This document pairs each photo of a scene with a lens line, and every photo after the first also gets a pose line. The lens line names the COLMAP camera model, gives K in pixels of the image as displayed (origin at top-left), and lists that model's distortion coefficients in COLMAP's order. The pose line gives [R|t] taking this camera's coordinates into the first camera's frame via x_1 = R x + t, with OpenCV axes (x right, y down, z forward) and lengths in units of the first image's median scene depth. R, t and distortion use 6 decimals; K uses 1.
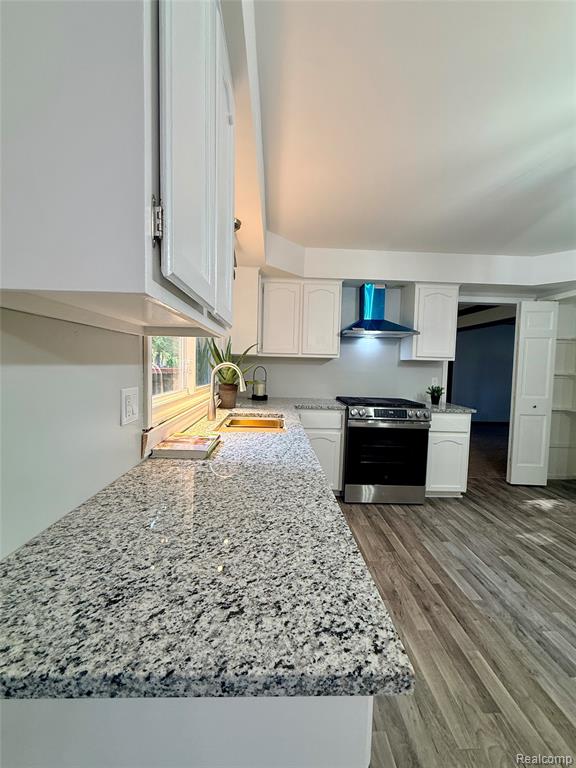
lens RADIAL K [[310.7, 0, 285.4], [0, 310.7, 382.0], [0, 0, 1]] dist [-0.003685, -0.000293]
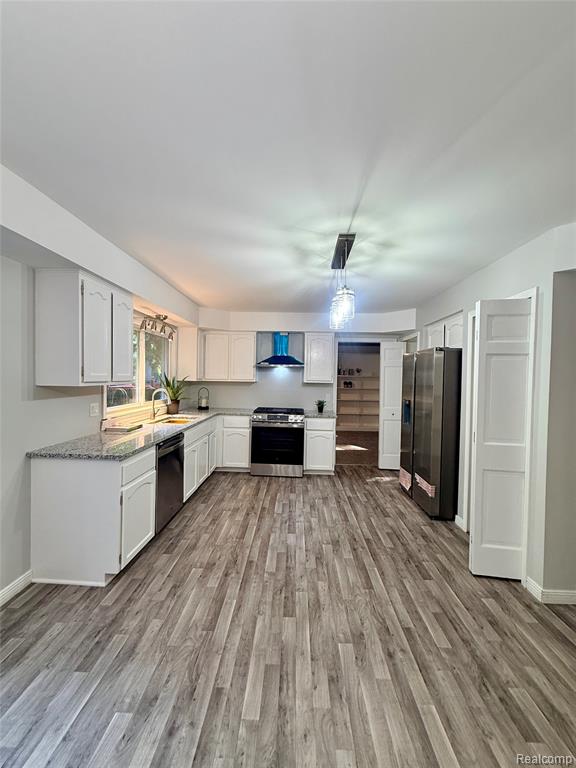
lens RADIAL K [[310.7, 0, 286.8], [0, 310.7, 382.9], [0, 0, 1]] dist [-0.003685, -0.000293]
pose [[0.997457, -0.006319, -0.070986, 0.456223], [0.003772, 0.999346, -0.035963, -0.018124], [0.071166, 0.035604, 0.996829, -0.528972]]
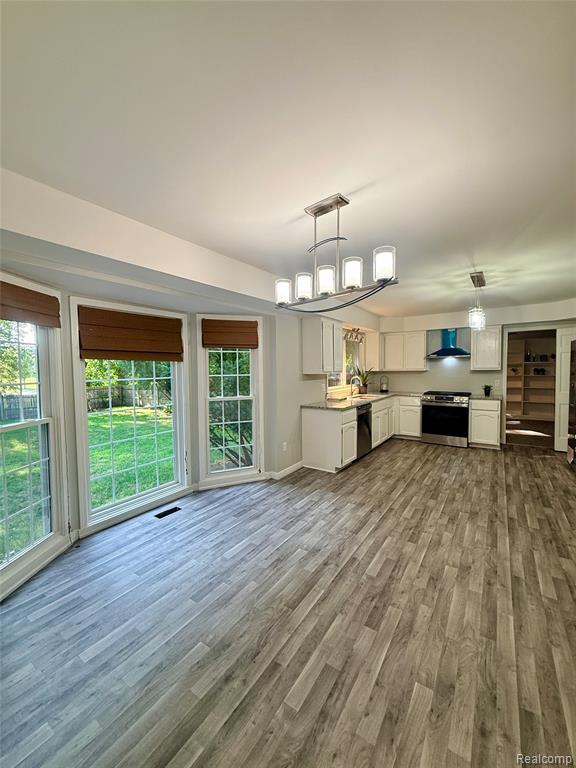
lens RADIAL K [[310.7, 0, 287.0], [0, 310.7, 385.2], [0, 0, 1]] dist [-0.003685, -0.000293]
pose [[0.803207, -0.005092, -0.595679, 0.655419], [0.002847, 0.999985, -0.004709, 0.020069], [0.595694, 0.002086, 0.803209, -1.095060]]
